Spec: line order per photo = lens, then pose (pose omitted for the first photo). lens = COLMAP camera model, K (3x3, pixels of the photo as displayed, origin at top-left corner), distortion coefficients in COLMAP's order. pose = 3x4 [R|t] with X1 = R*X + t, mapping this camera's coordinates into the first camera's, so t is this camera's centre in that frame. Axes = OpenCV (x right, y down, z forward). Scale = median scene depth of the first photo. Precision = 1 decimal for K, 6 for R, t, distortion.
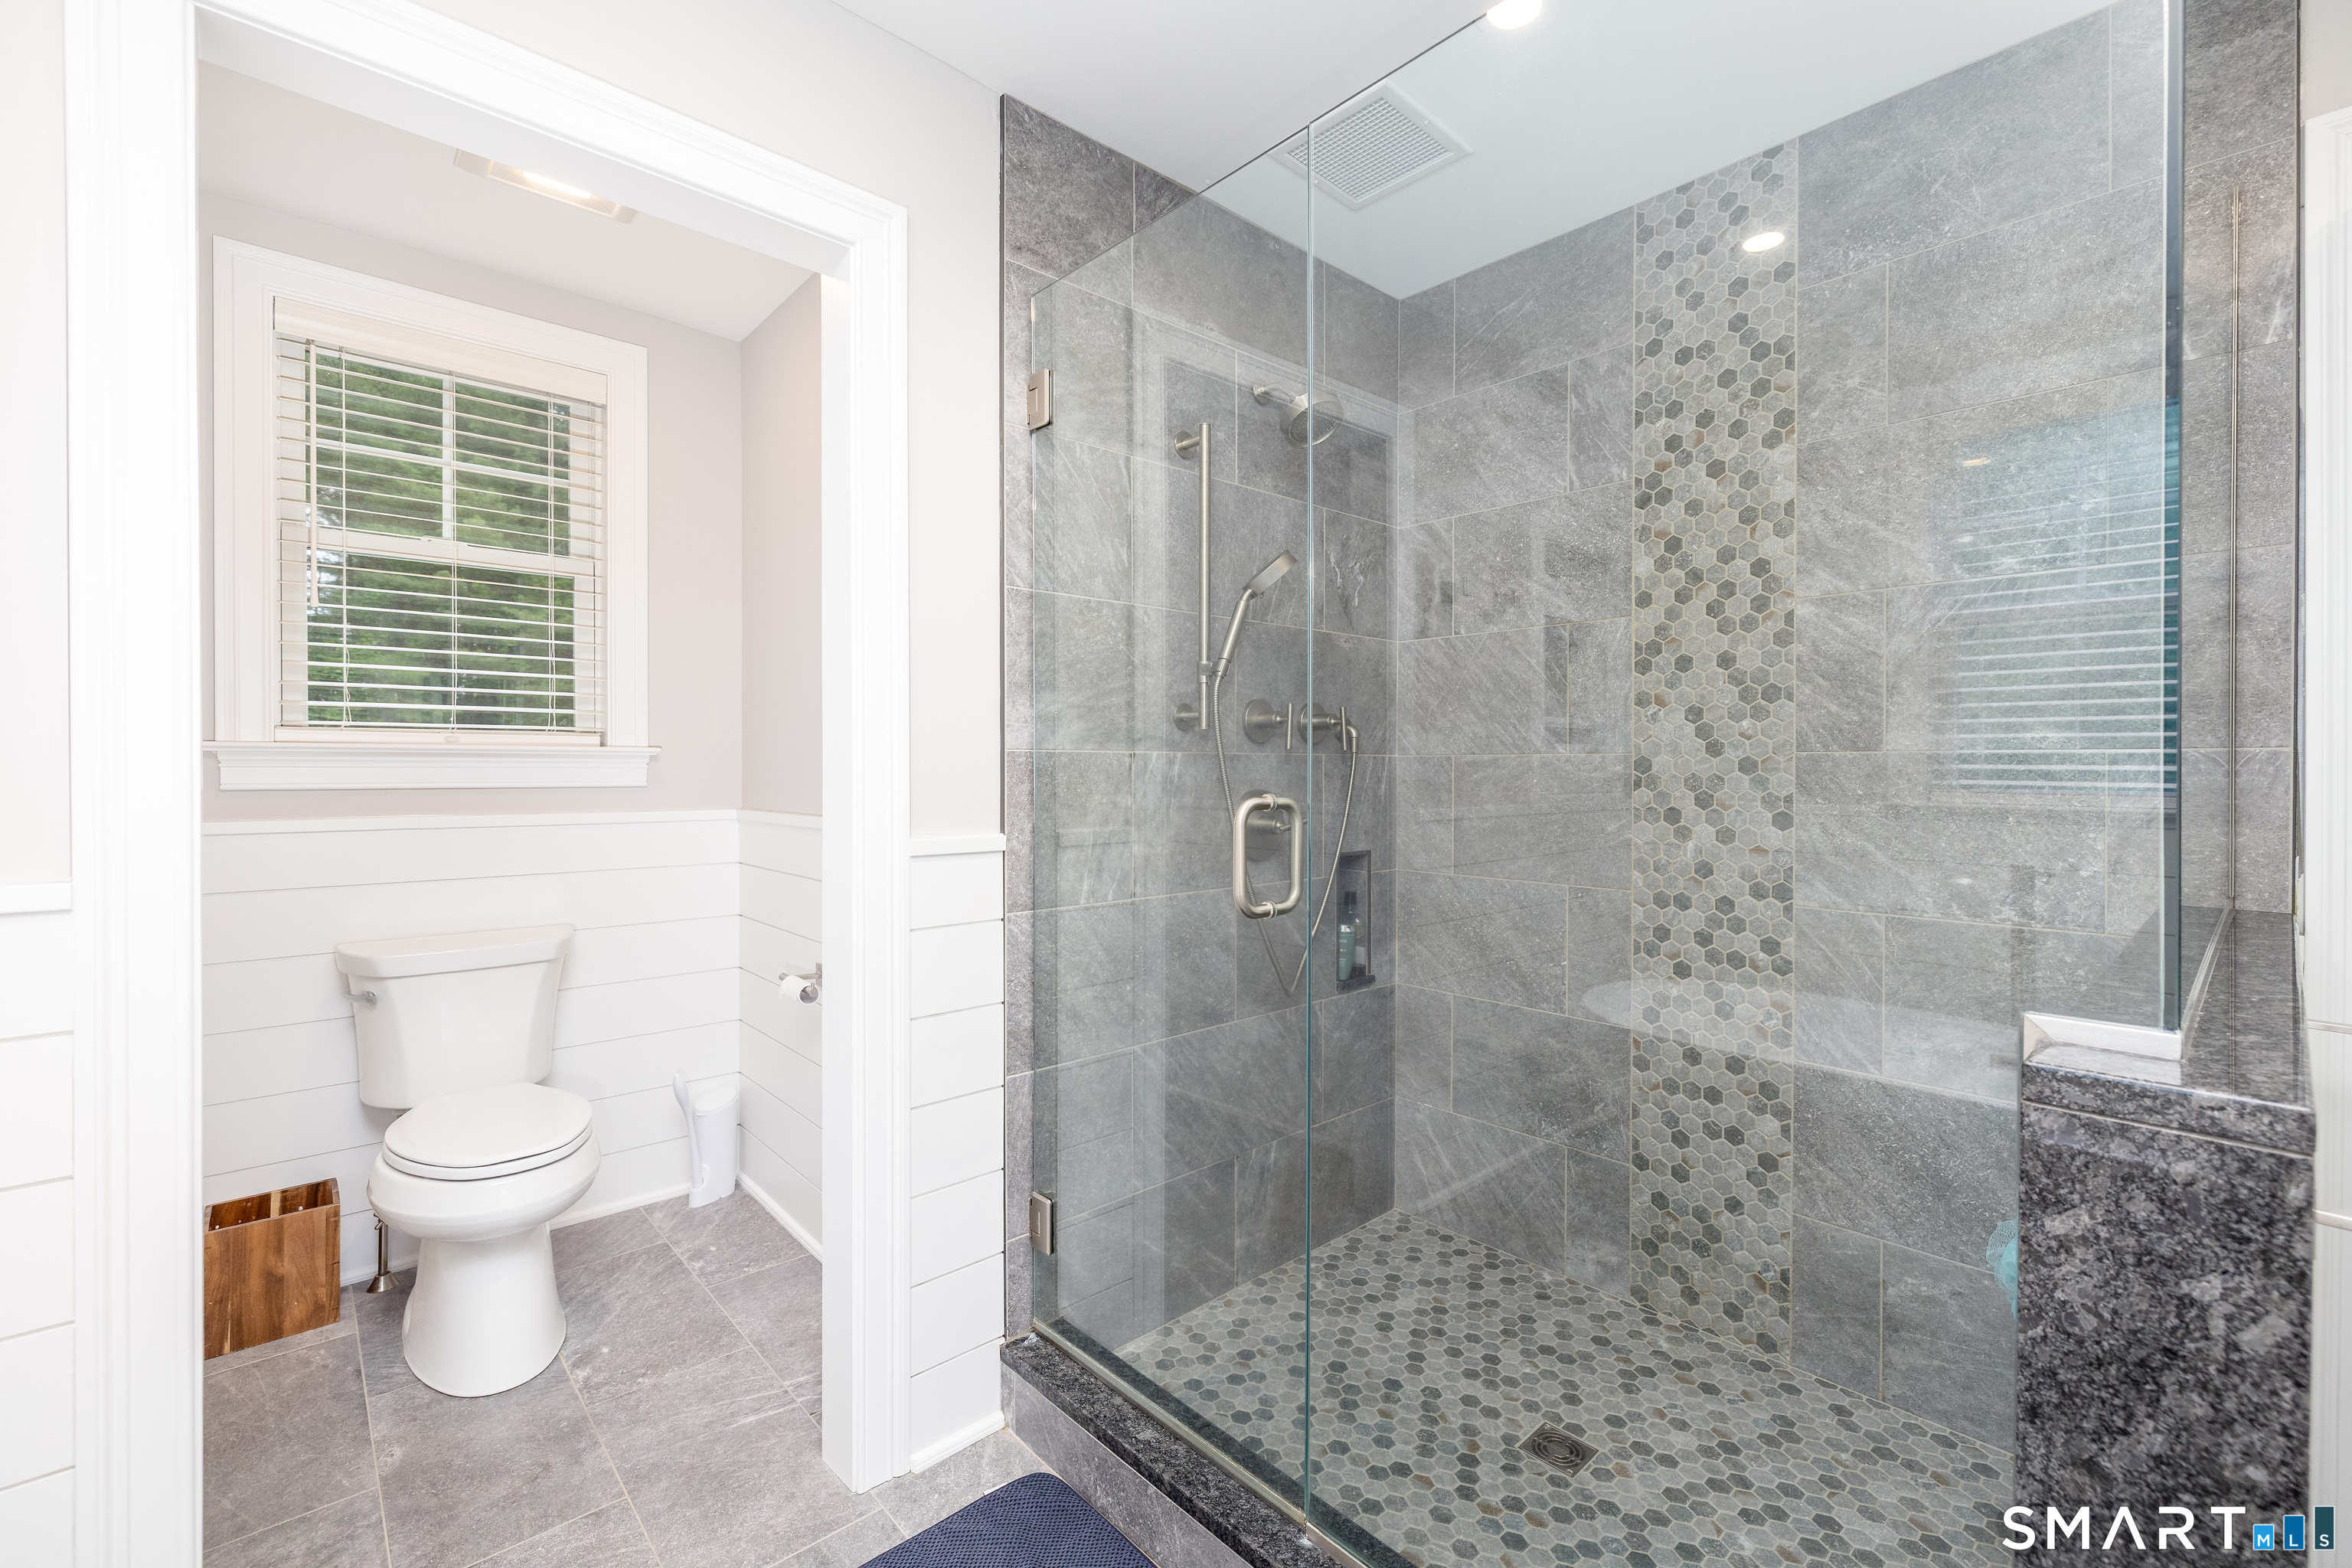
lens RADIAL K [[994.4, 0, 1172.7], [0, 994.4, 771.8], [0, 0, 1]] dist [0.003678, -0.000050]
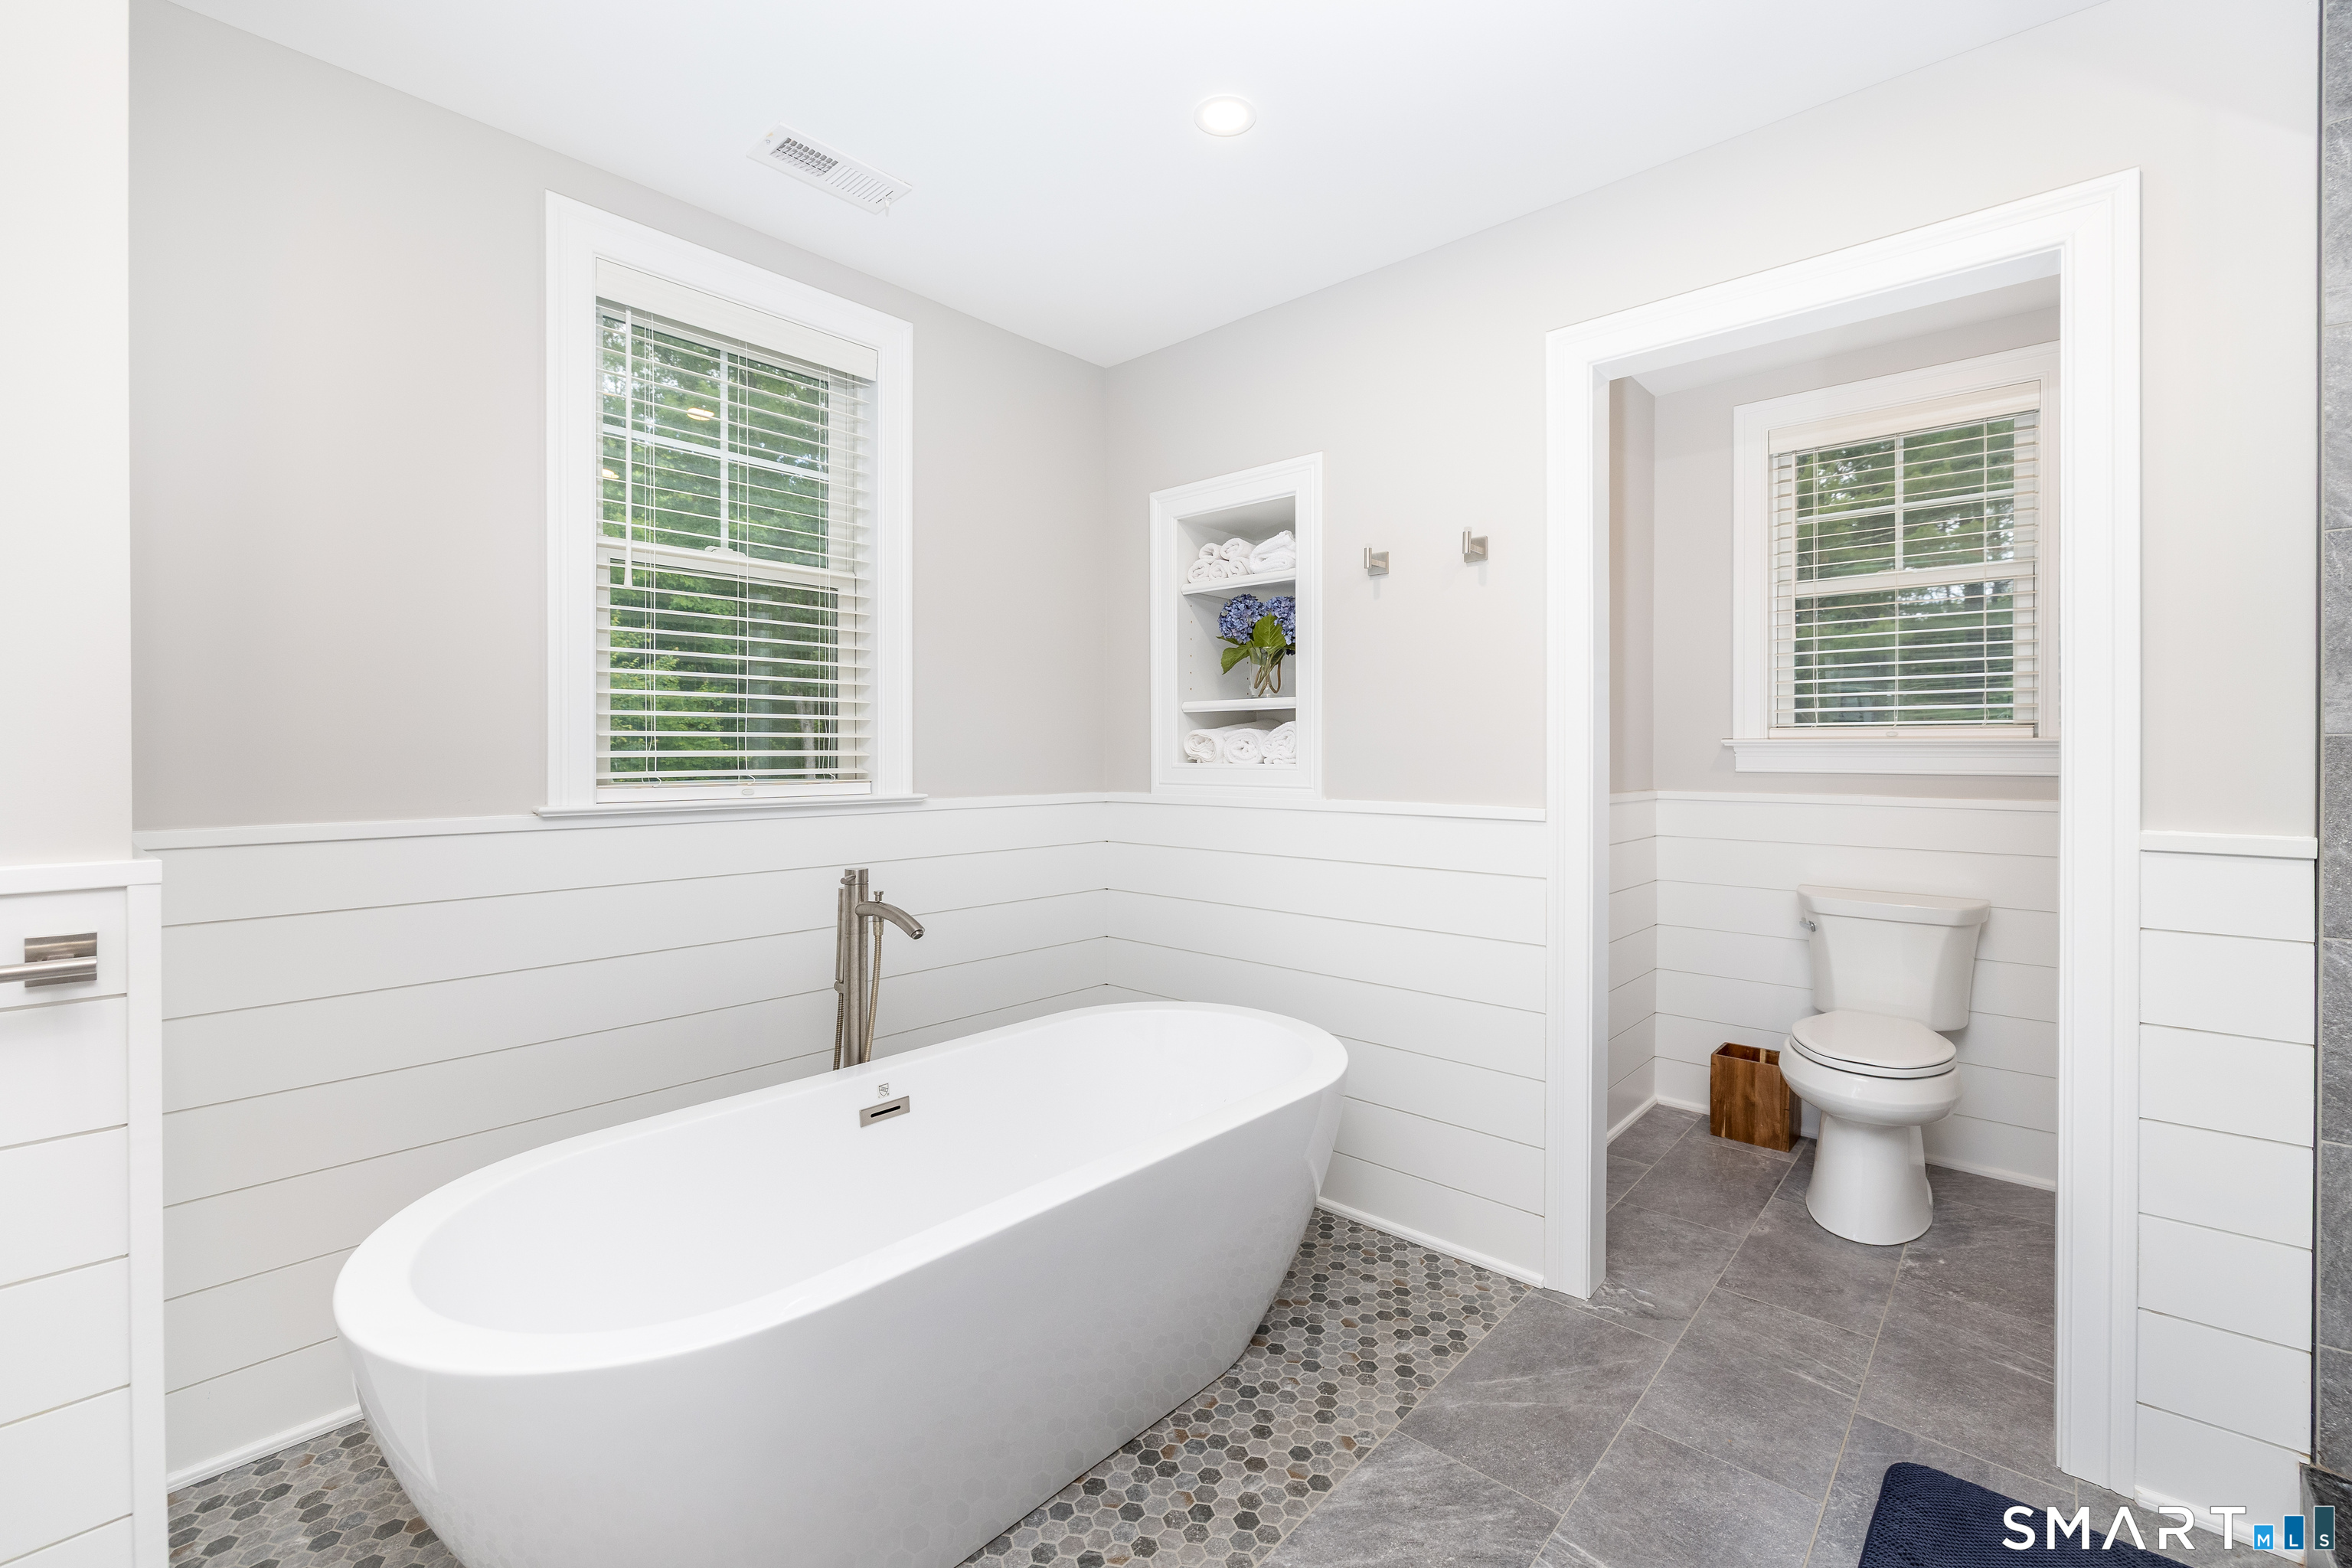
lens RADIAL K [[994.4, 0, 1165.8], [0, 994.4, 765.6], [0, 0, 1]] dist [0.003678, -0.000050]
pose [[0.099671, 0.008430, -0.994985, 0.449851], [-0.011794, 0.999904, 0.007290, 0.008629], [0.994951, 0.011009, 0.099761, -0.011298]]
